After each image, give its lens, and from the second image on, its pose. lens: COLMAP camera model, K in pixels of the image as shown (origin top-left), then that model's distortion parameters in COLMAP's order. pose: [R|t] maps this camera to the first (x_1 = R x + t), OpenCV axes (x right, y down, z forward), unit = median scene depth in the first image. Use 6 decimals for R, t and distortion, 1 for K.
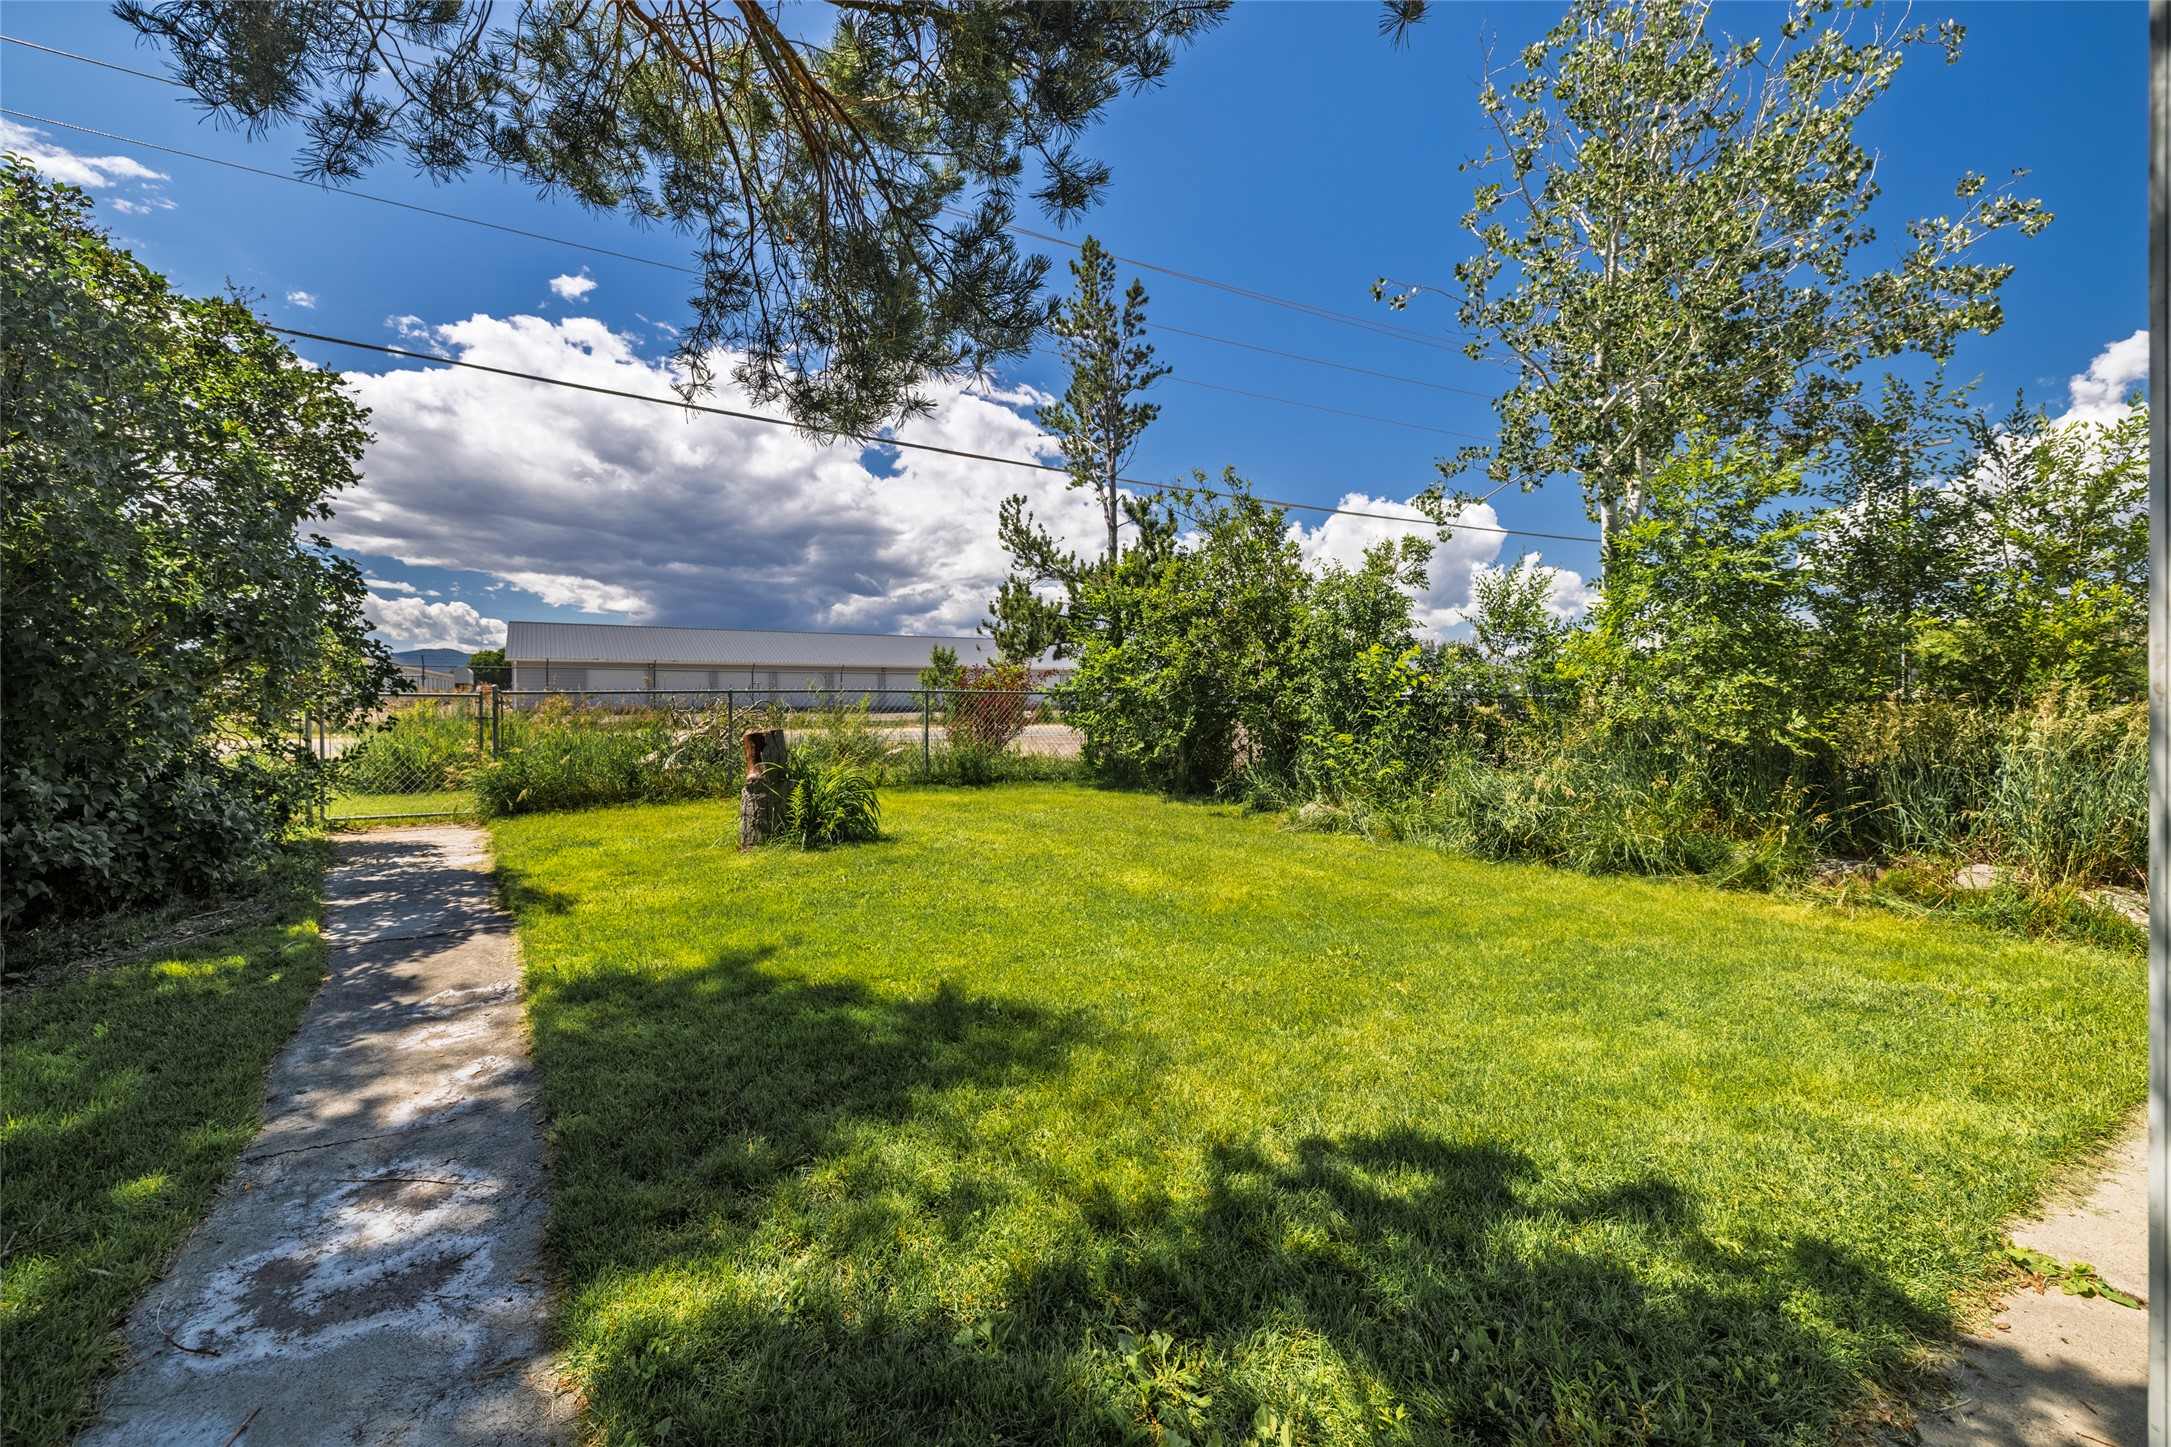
lens RADIAL K [[909.8, 0, 1076.7], [0, 909.8, 702.3], [0, 0, 1]] dist [-0.000376, 0.000697]
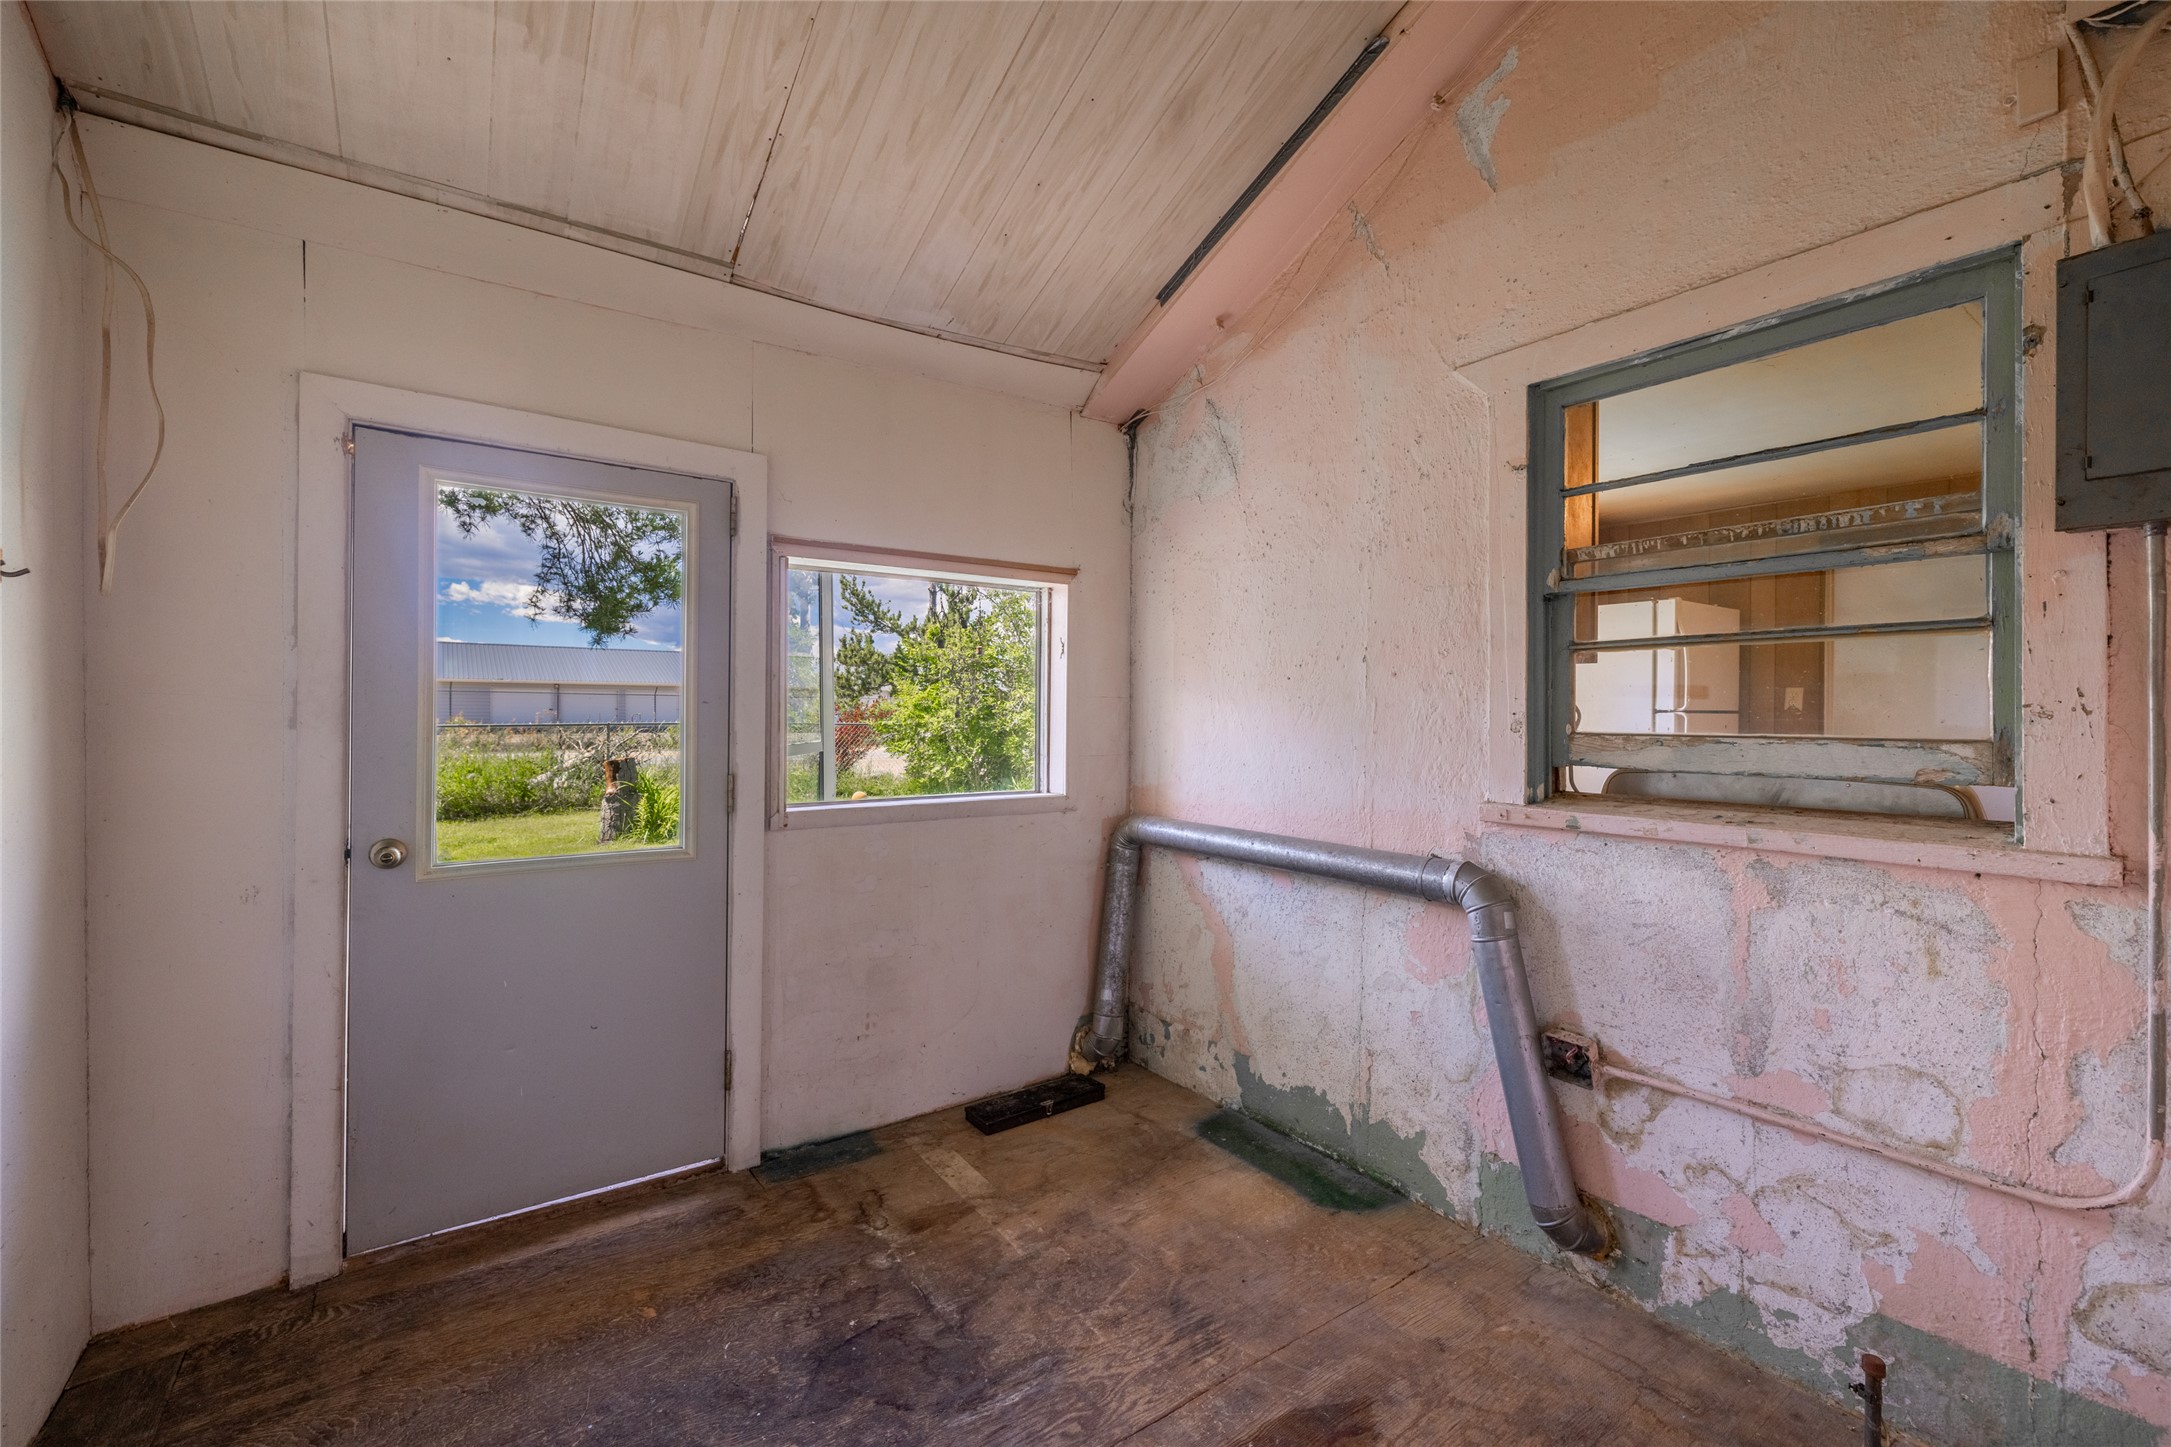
lens RADIAL K [[909.8, 0, 1079.8], [0, 909.8, 704.0], [0, 0, 1]] dist [-0.000376, 0.000697]
pose [[0.996815, 0.004859, 0.079600, 0.171394], [-0.003260, 0.999790, -0.020210, -0.018028], [-0.079681, 0.019886, 0.996622, -0.310200]]
